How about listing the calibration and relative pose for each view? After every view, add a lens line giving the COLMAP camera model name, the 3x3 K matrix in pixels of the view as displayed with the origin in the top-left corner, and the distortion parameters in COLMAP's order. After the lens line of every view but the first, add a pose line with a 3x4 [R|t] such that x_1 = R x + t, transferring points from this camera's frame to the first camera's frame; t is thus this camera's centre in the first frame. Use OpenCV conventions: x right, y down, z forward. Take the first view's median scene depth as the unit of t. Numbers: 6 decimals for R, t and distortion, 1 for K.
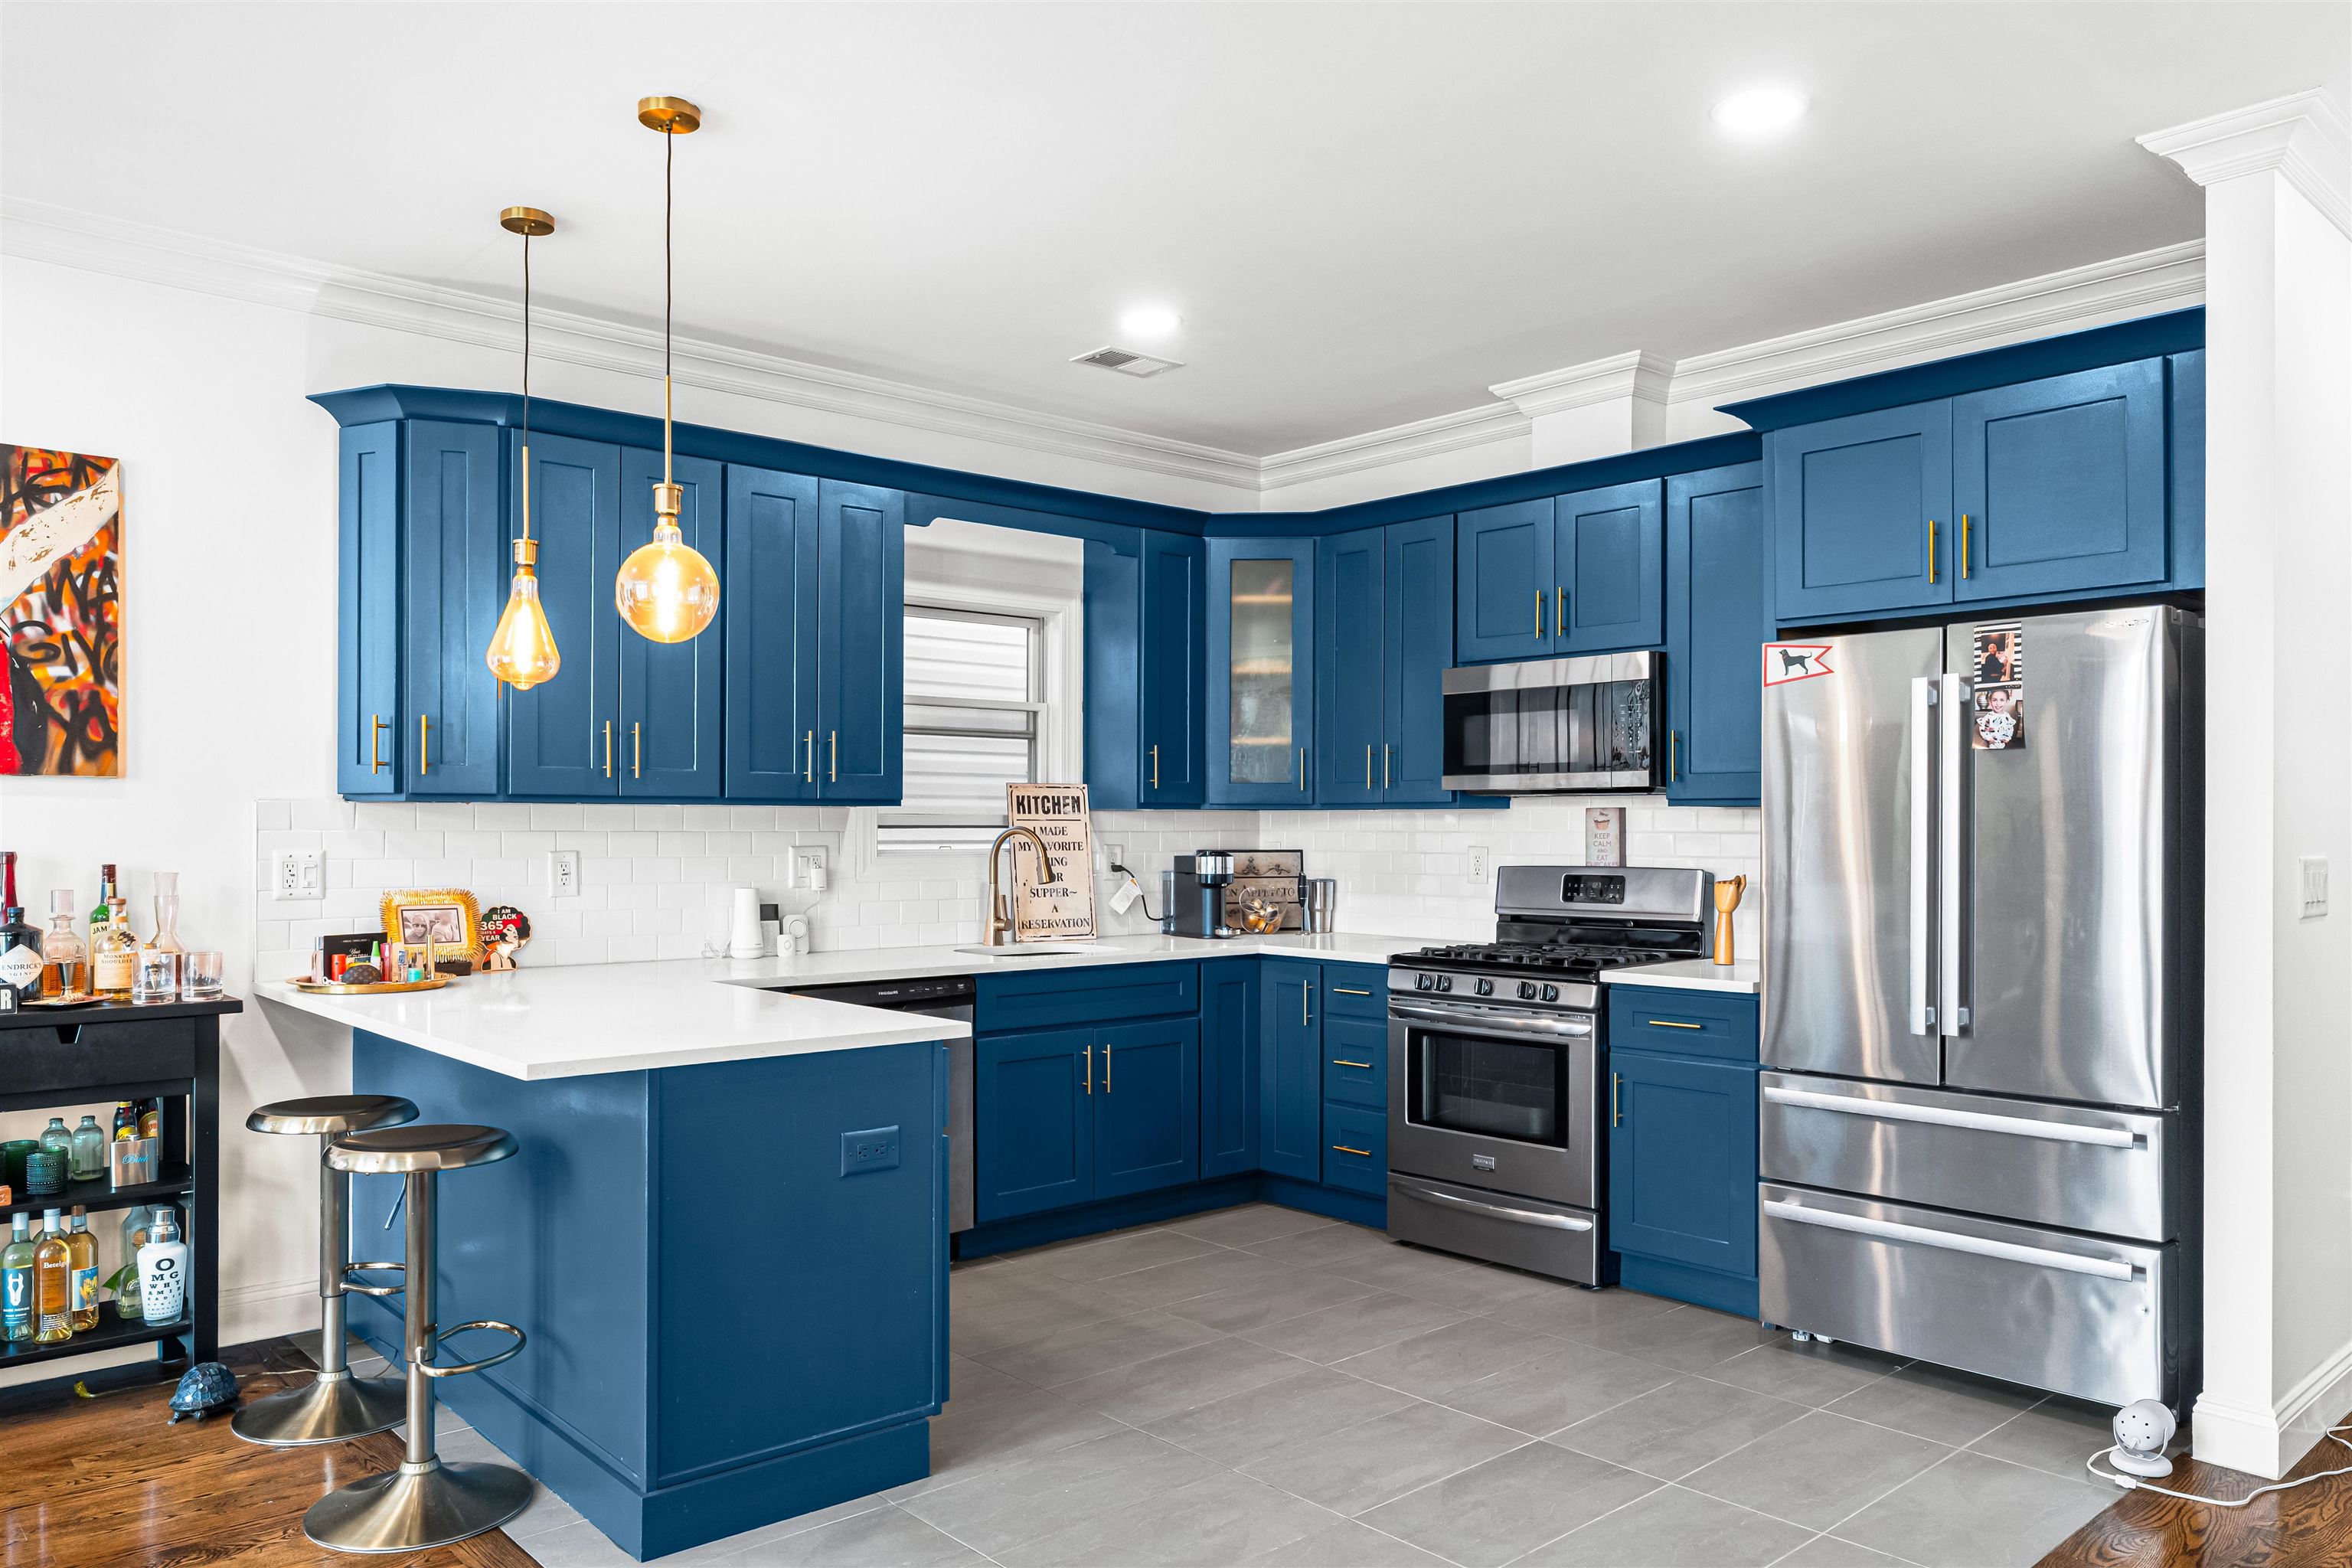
lens RADIAL K [[1625.1, 0, 1173.6], [0, 1625.1, 827.4], [0, 0, 1]] dist [-0.006662, -0.002424]
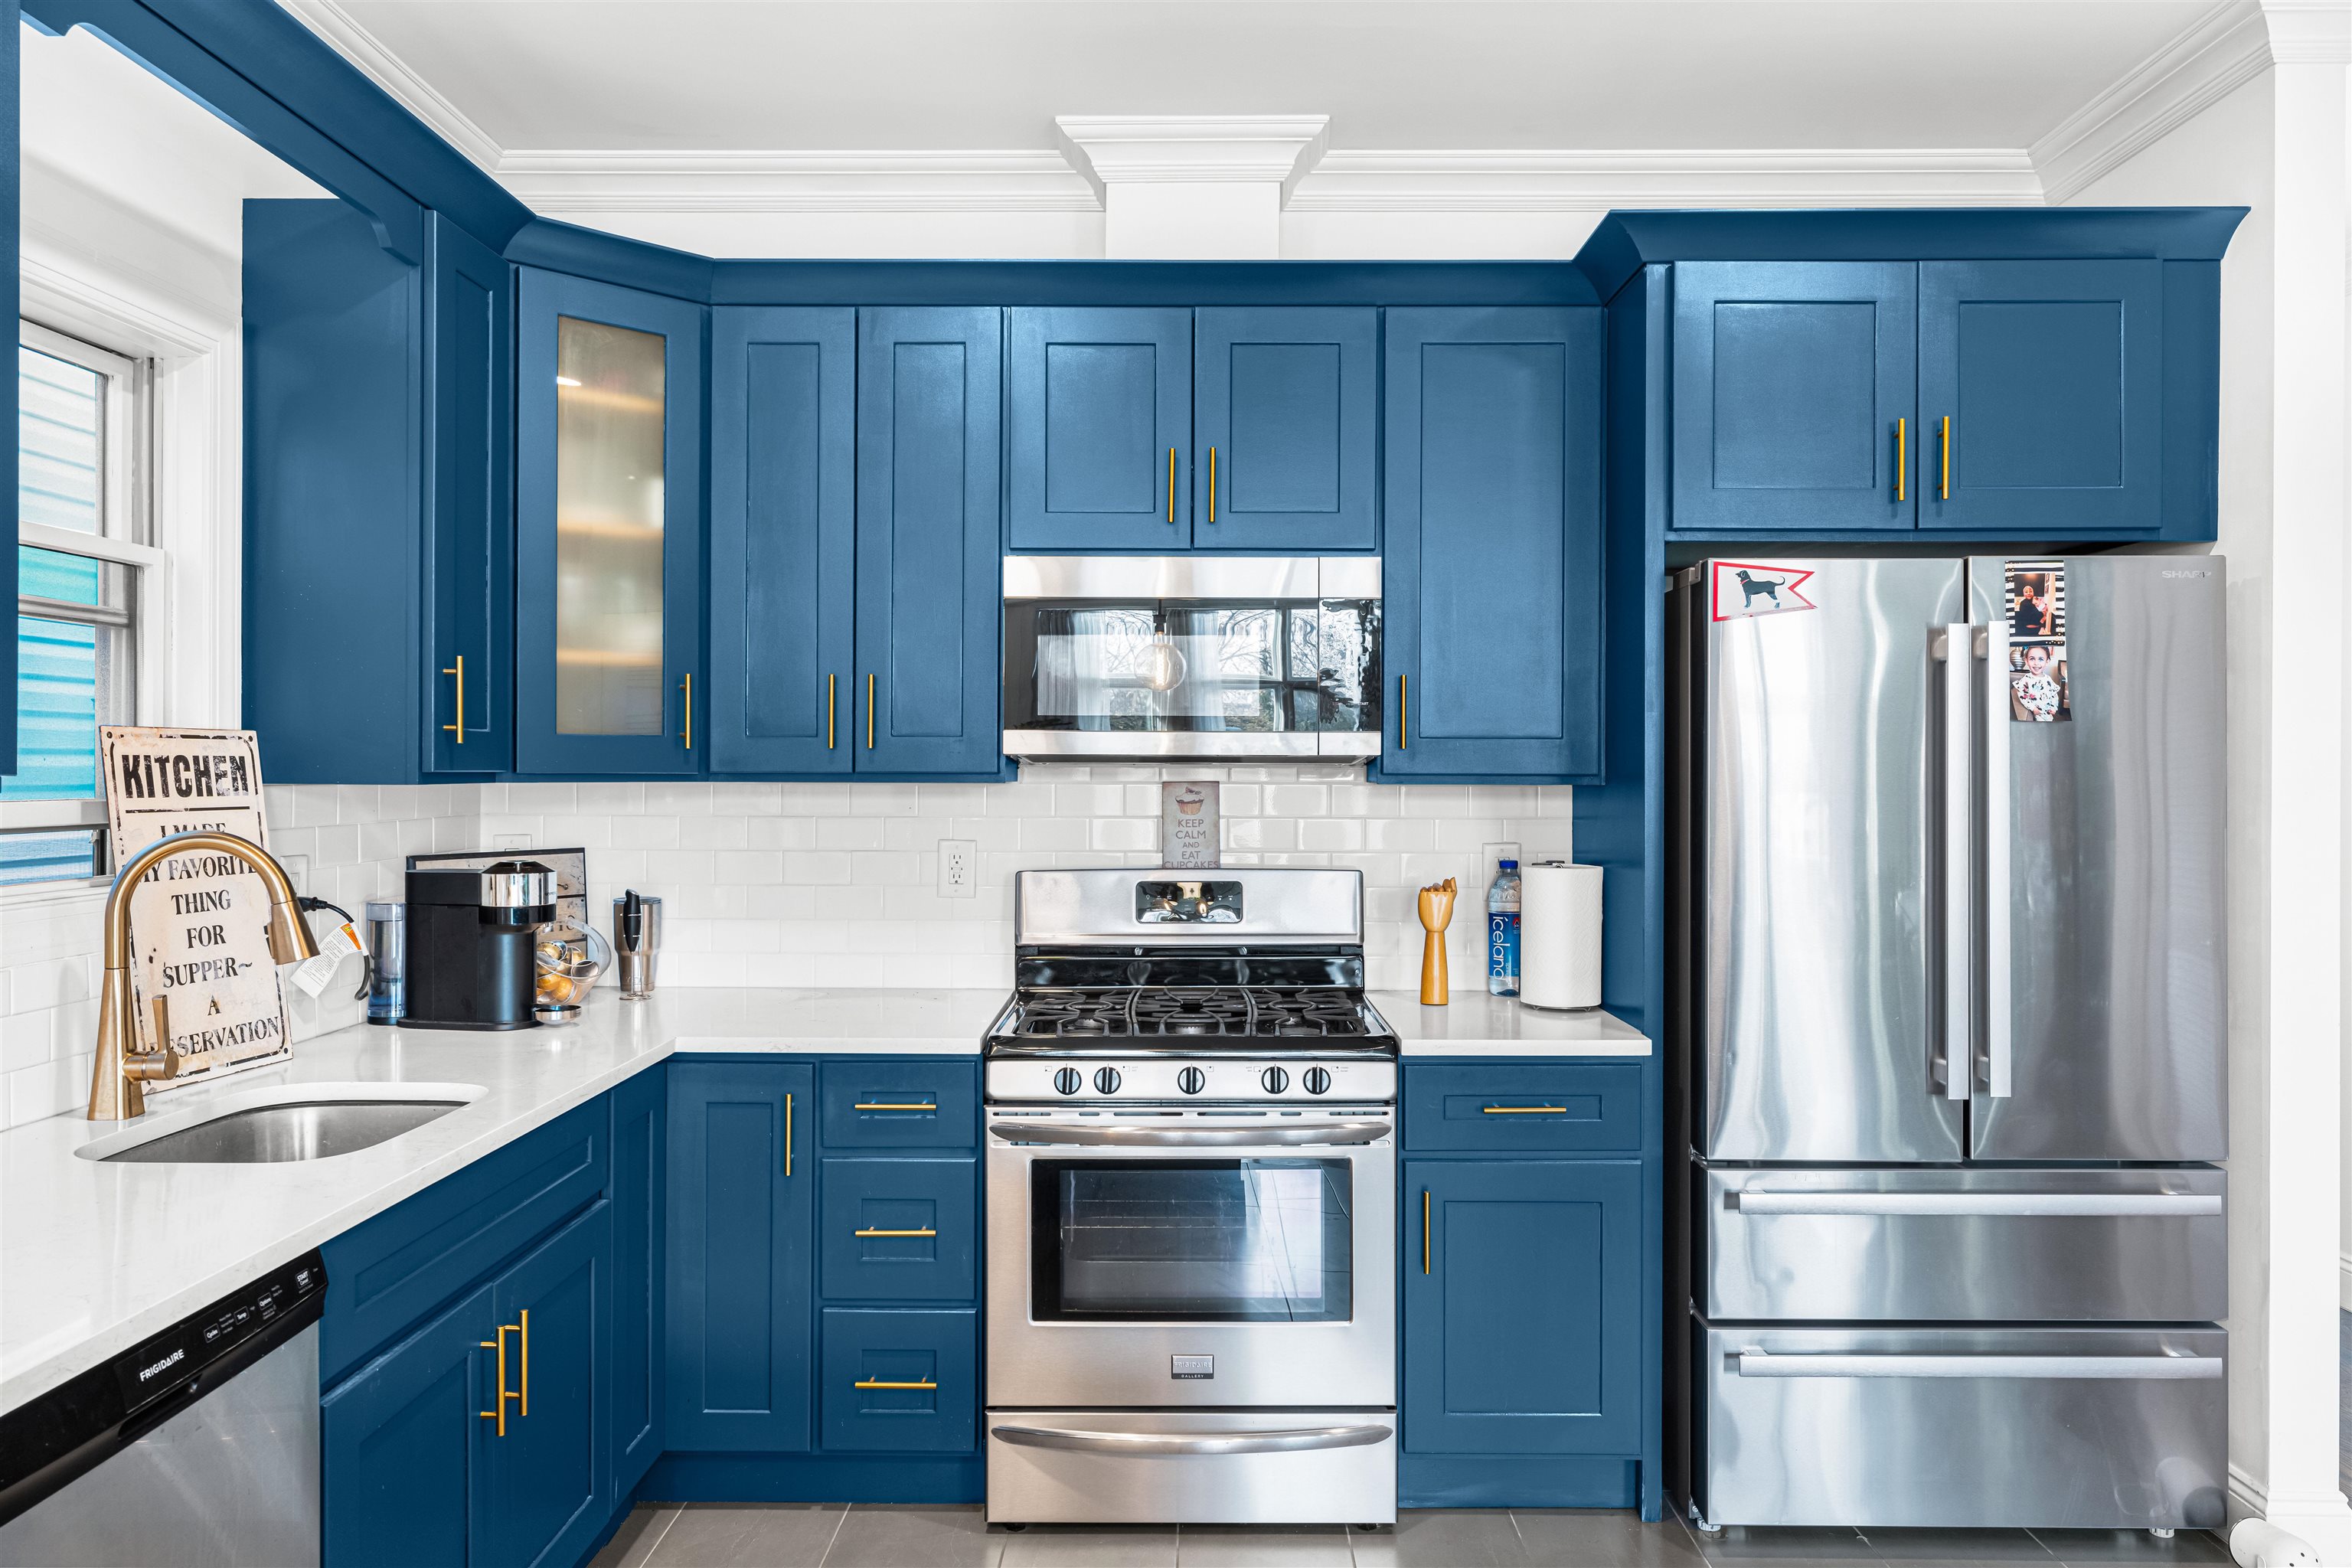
lens RADIAL K [[1634.4, 0, 1176.9], [0, 1634.4, 774.3], [0, 0, 1]] dist [0.000528, 0.000712]
pose [[0.680093, -0.001592, 0.733124, -0.257900], [-0.001180, 0.999994, 0.003267, -0.018685], [-0.733125, -0.003087, 0.680087, 0.569558]]
